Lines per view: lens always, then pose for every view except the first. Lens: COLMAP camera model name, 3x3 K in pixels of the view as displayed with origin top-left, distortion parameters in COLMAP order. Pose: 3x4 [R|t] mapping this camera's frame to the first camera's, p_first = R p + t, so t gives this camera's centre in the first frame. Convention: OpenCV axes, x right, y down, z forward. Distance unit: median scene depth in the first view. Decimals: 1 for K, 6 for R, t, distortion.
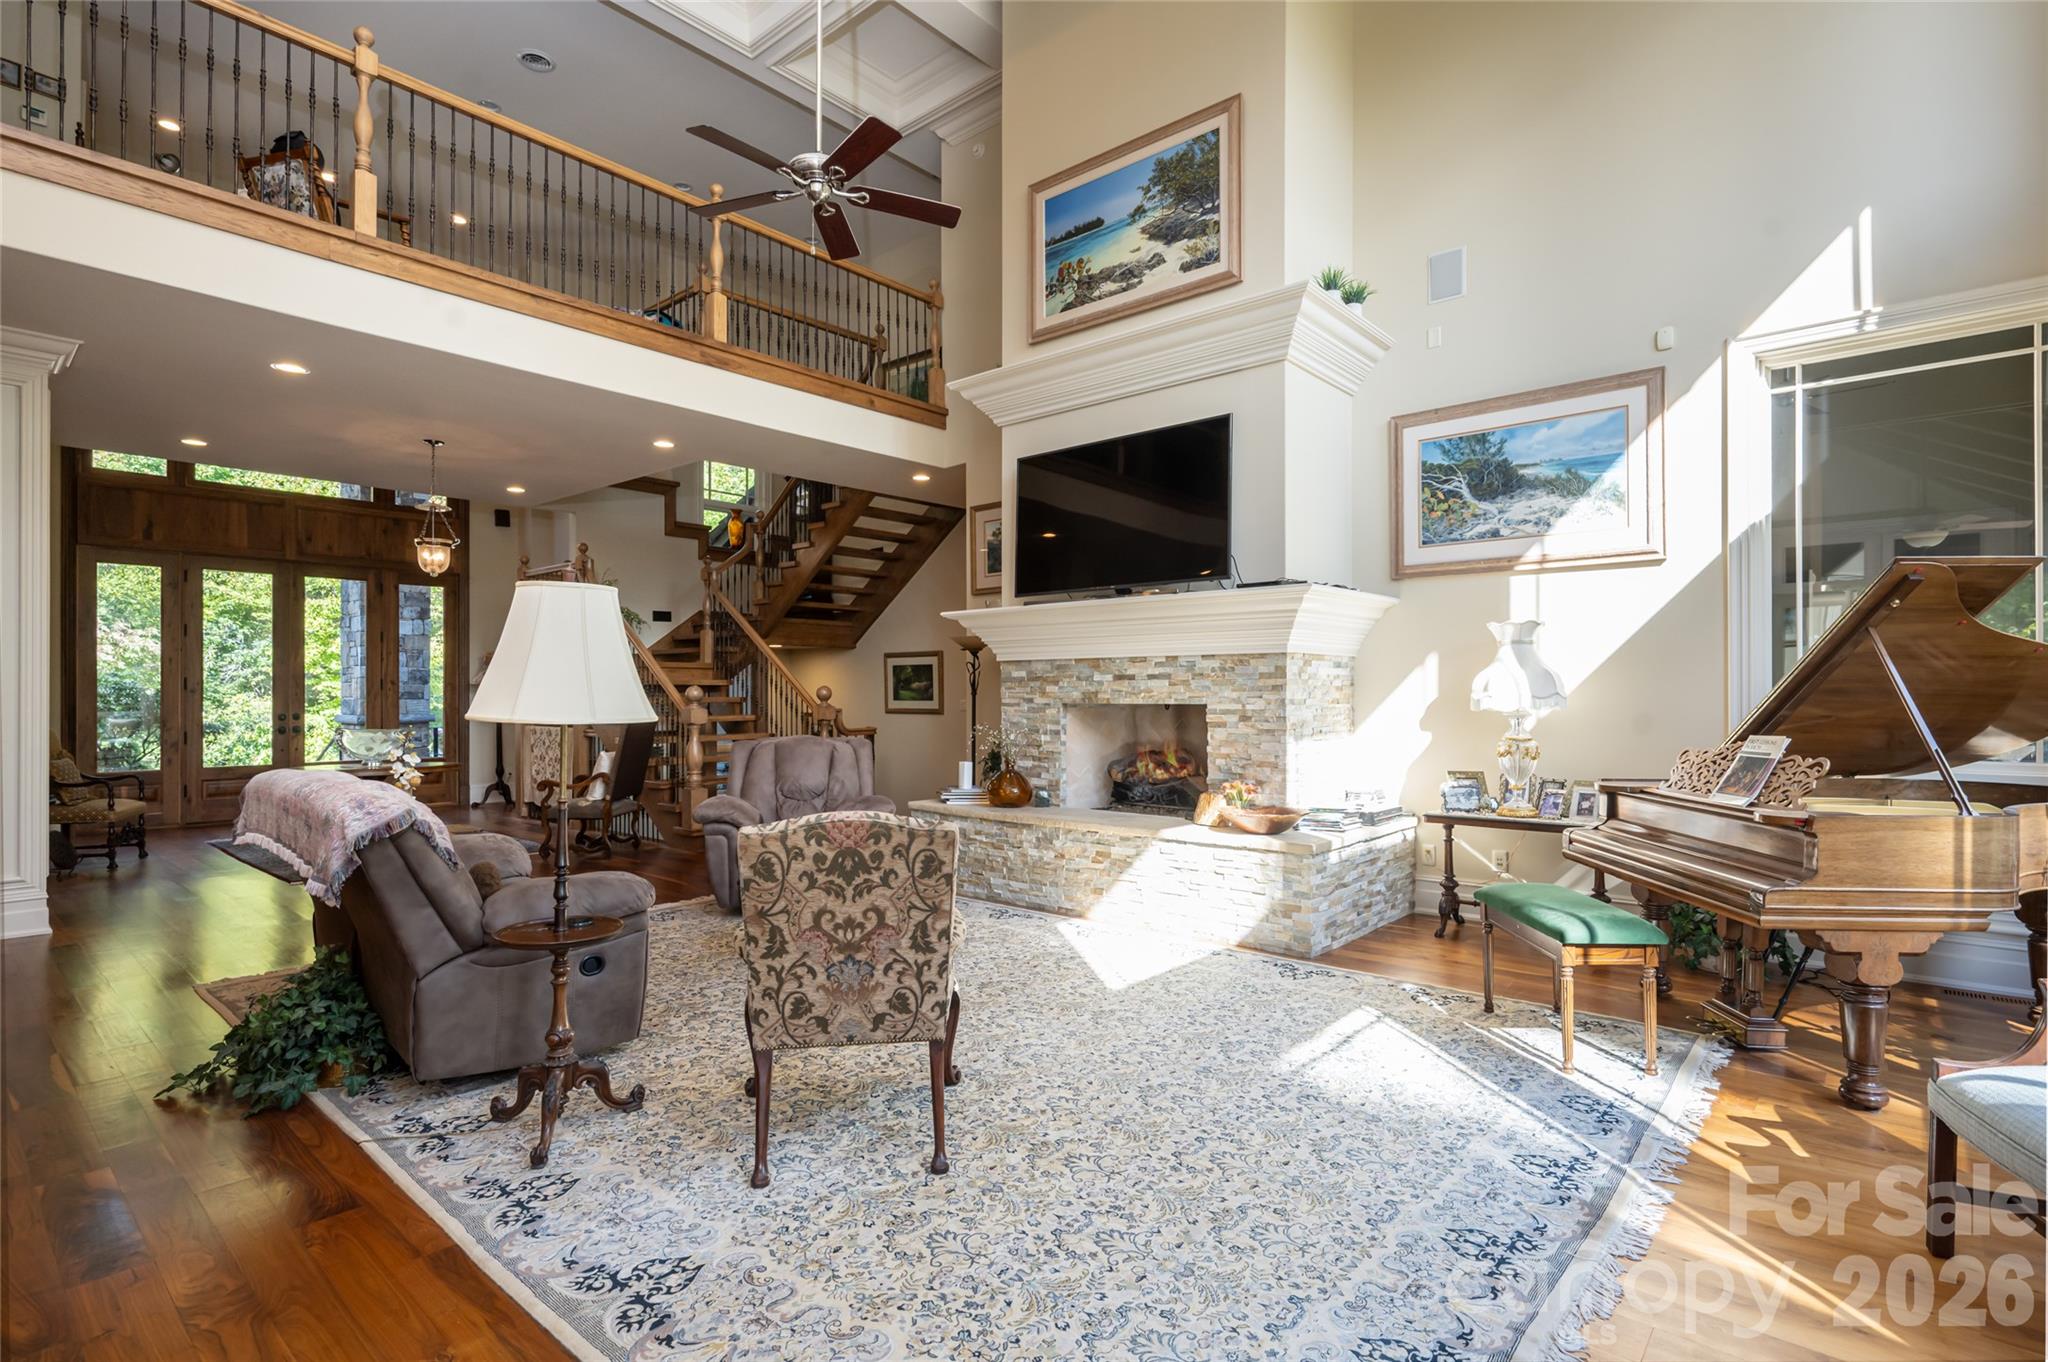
lens RADIAL K [[1010.2, 0, 1030.3], [0, 1010.2, 680.6], [0, 0, 1]] dist [-0.001448, 0.000212]
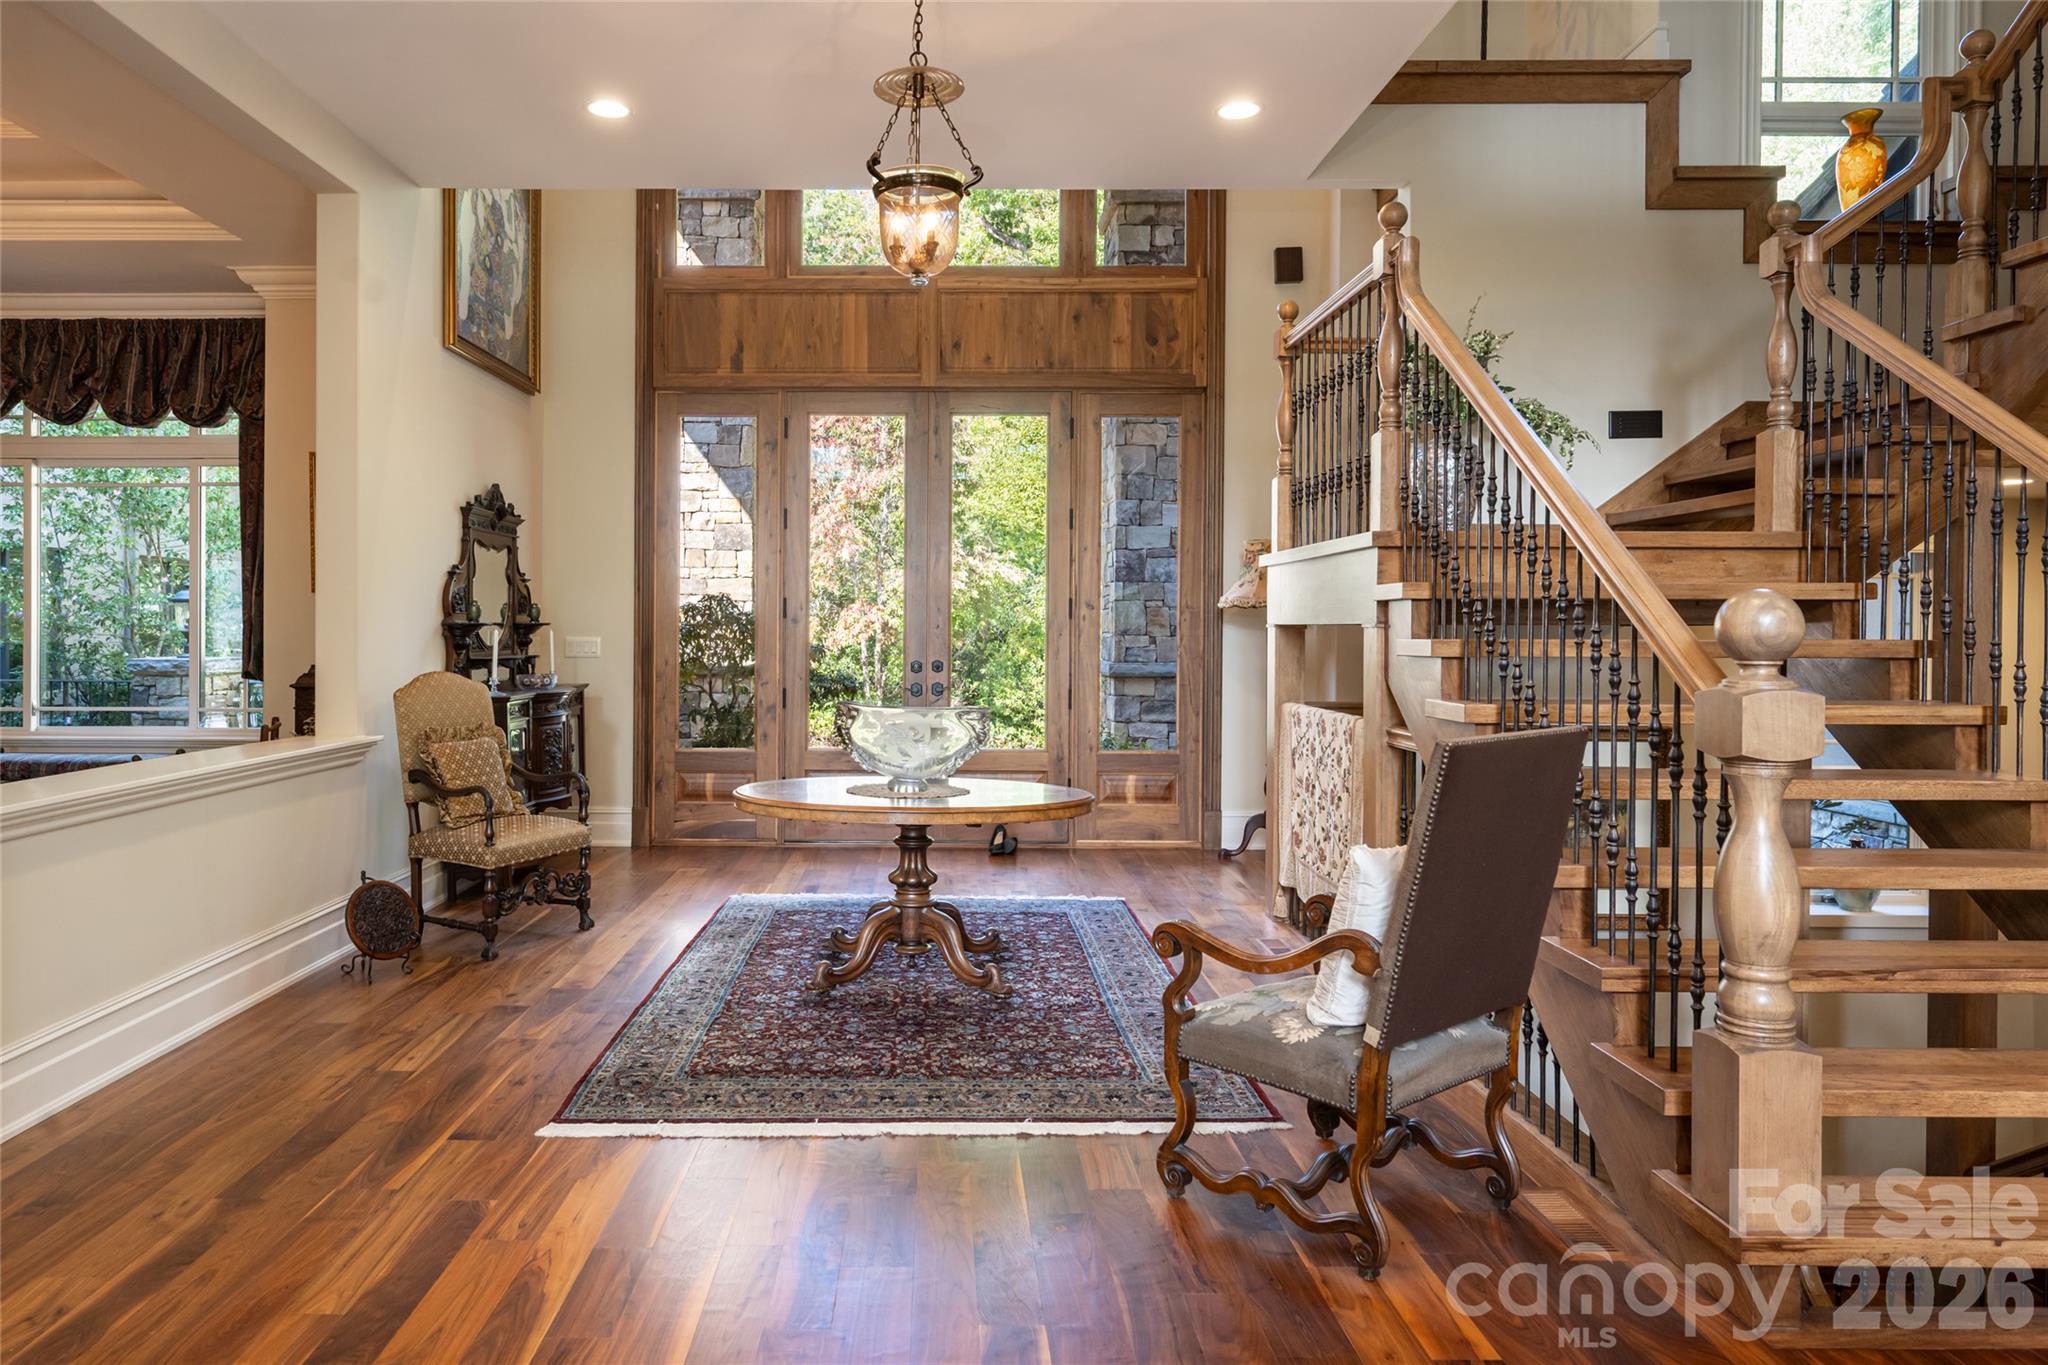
lens RADIAL K [[1157.0, 0, 1022.5], [0, 1157.0, 645.1], [0, 0, 1]] dist [0.006043, 0.000031]
pose [[0.660993, 0.014456, -0.750253, -0.201514], [0.002963, 0.999756, 0.021874, 0.009184], [0.750387, -0.016681, 0.660789, 0.574008]]
